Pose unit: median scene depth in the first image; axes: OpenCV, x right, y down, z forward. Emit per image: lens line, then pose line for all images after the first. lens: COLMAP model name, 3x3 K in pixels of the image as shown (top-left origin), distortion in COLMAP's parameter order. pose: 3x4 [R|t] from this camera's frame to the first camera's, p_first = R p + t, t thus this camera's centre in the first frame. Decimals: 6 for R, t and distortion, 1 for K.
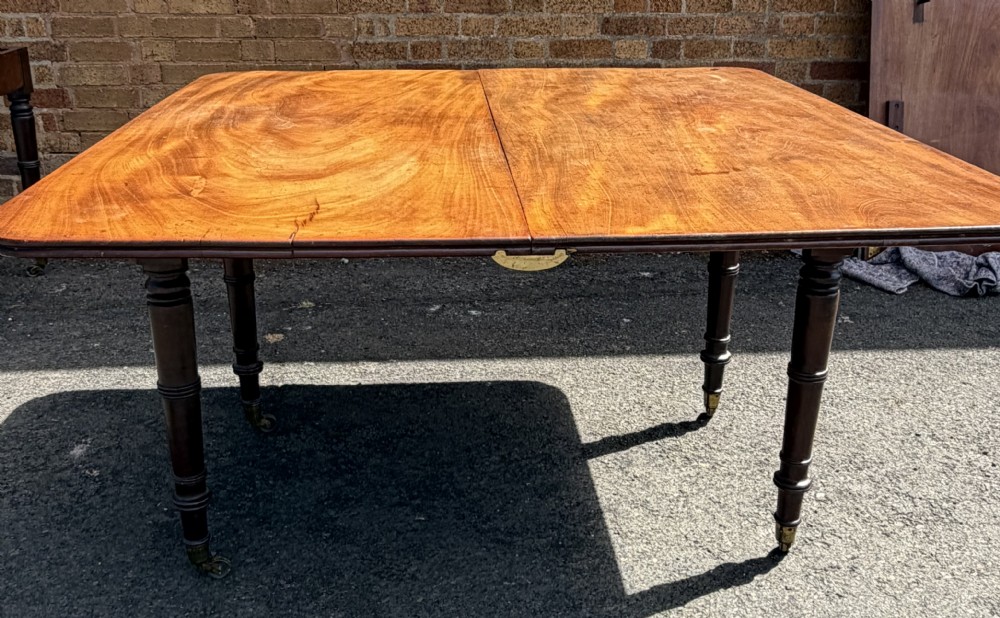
lens RADIAL K [[1009.8, 0, 494.6], [0, 1009.8, 286.3], [0, 0, 1]] dist [-0.007386, 0.000000]
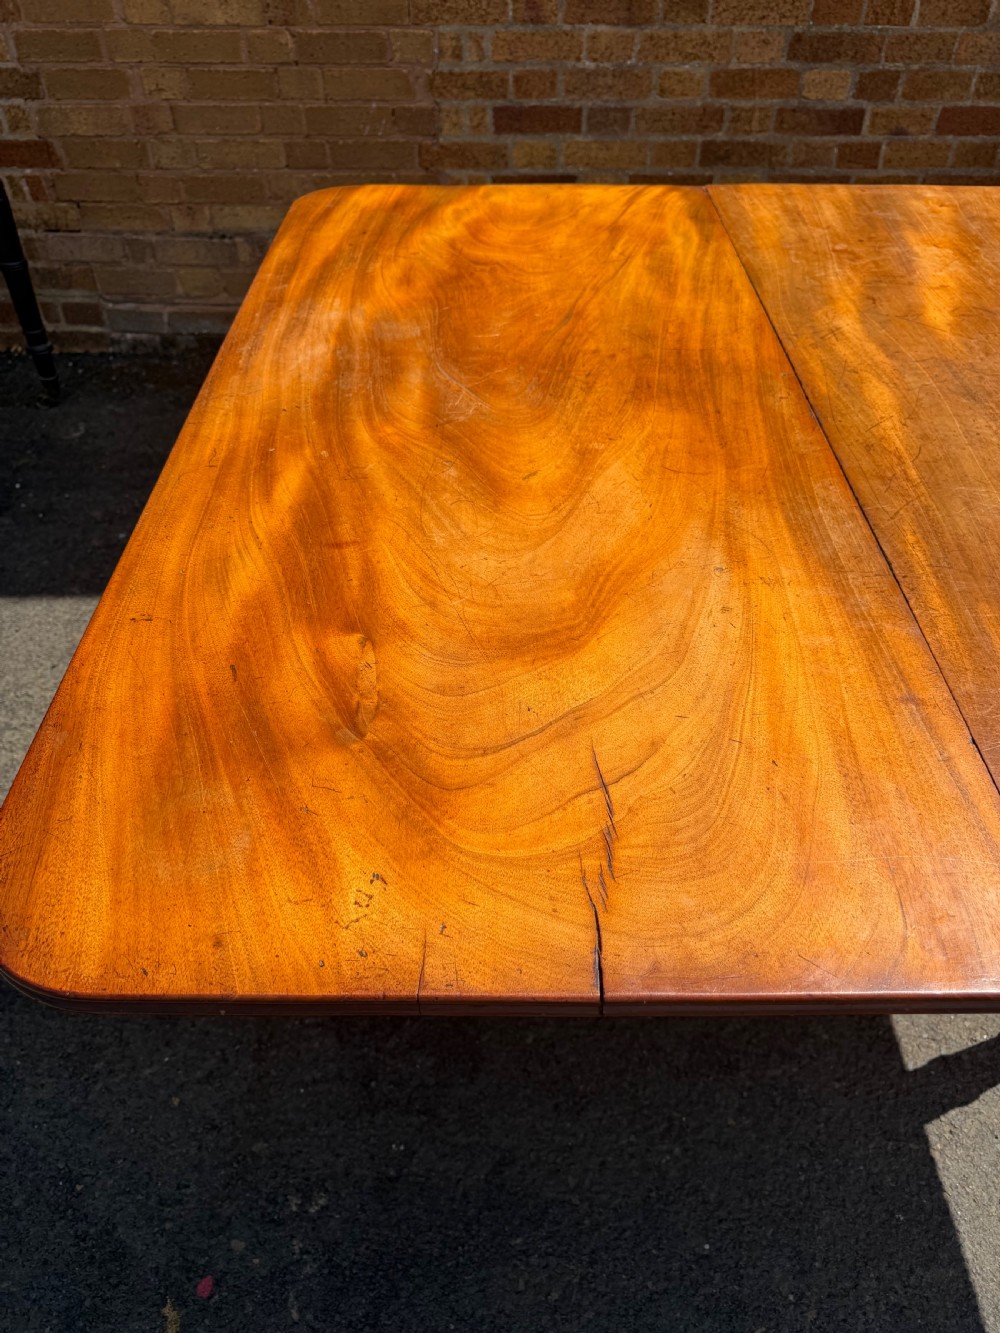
lens RADIAL K [[959.3, 0, 501.7], [0, 959.3, 666.7], [0, 0, 1]] dist [0.005254, -0.013064]
pose [[0.997365, 0.046893, -0.055347, -0.035054], [-0.021026, 0.917091, 0.398124, -0.128941], [0.069427, -0.395912, 0.915660, 0.221679]]
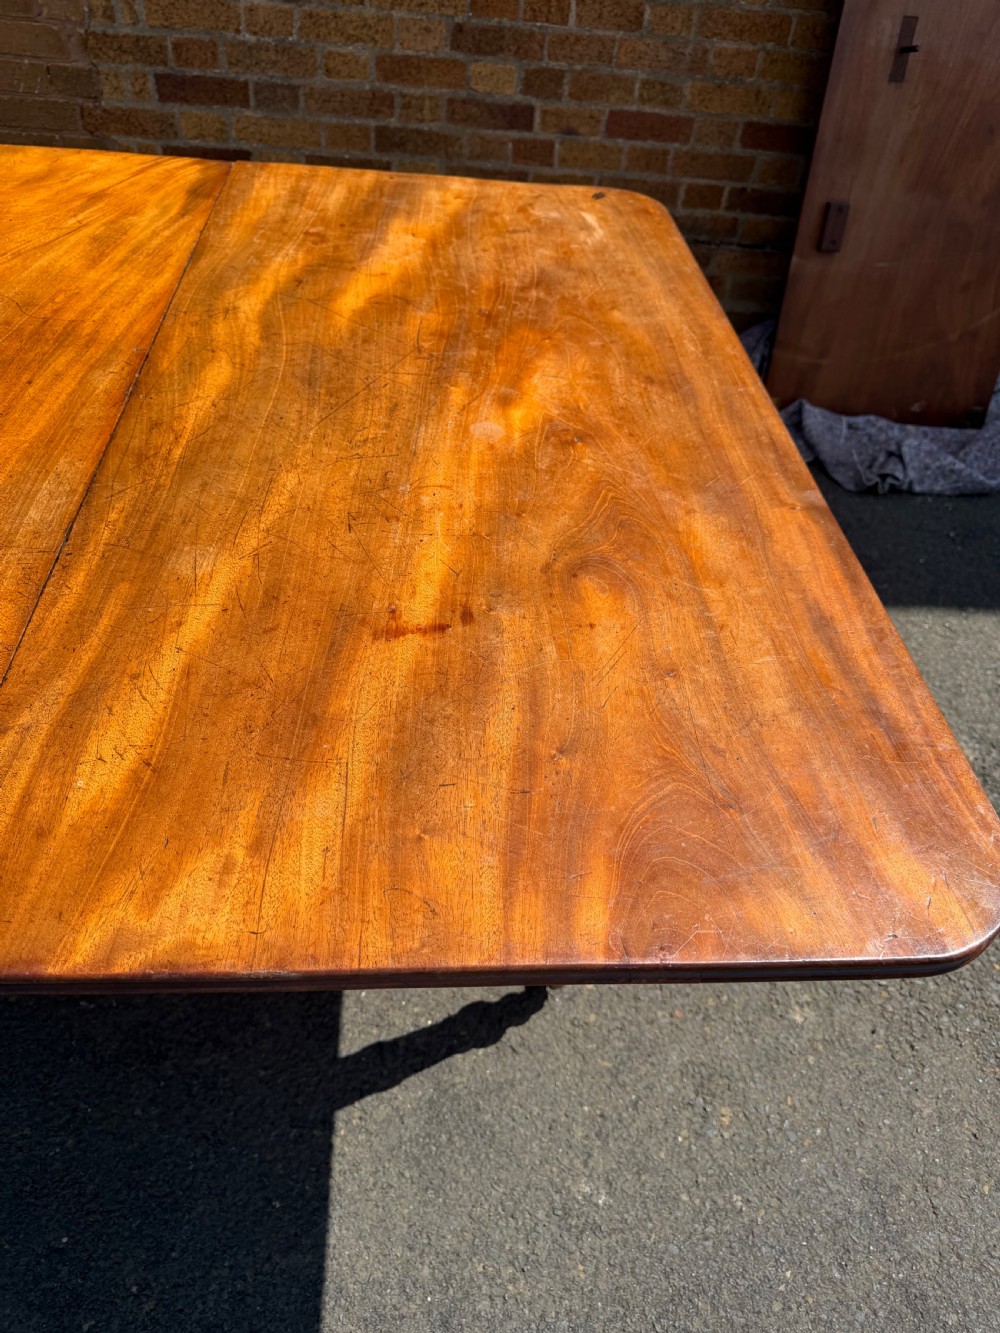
lens RADIAL K [[959.3, 0, 506.8], [0, 959.3, 667.5], [0, 0, 1]] dist [0.005254, -0.013064]
pose [[0.996408, 0.069920, 0.047763, 0.146292], [-0.083239, 0.912298, 0.400978, -0.133782], [-0.015538, -0.403514, 0.914842, 0.230057]]
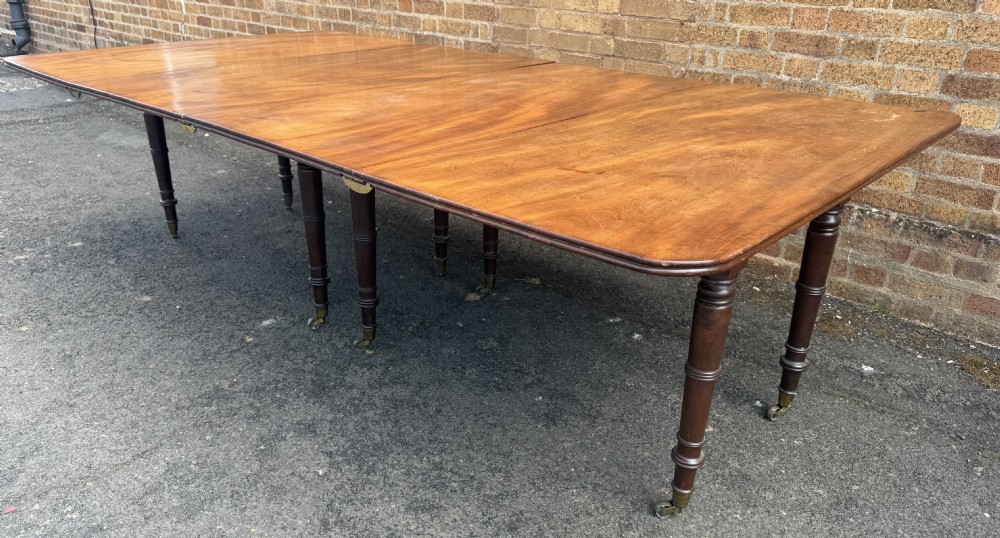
lens RADIAL K [[734.3, 0, 485.0], [0, 734.3, 284.4], [0, 0, 1]] dist [0.031959, -0.041151]
pose [[0.669755, 0.312978, -0.673404, 0.331875], [-0.261937, 0.948123, 0.180142, -0.108769], [0.694850, 0.055738, 0.716991, 0.289520]]
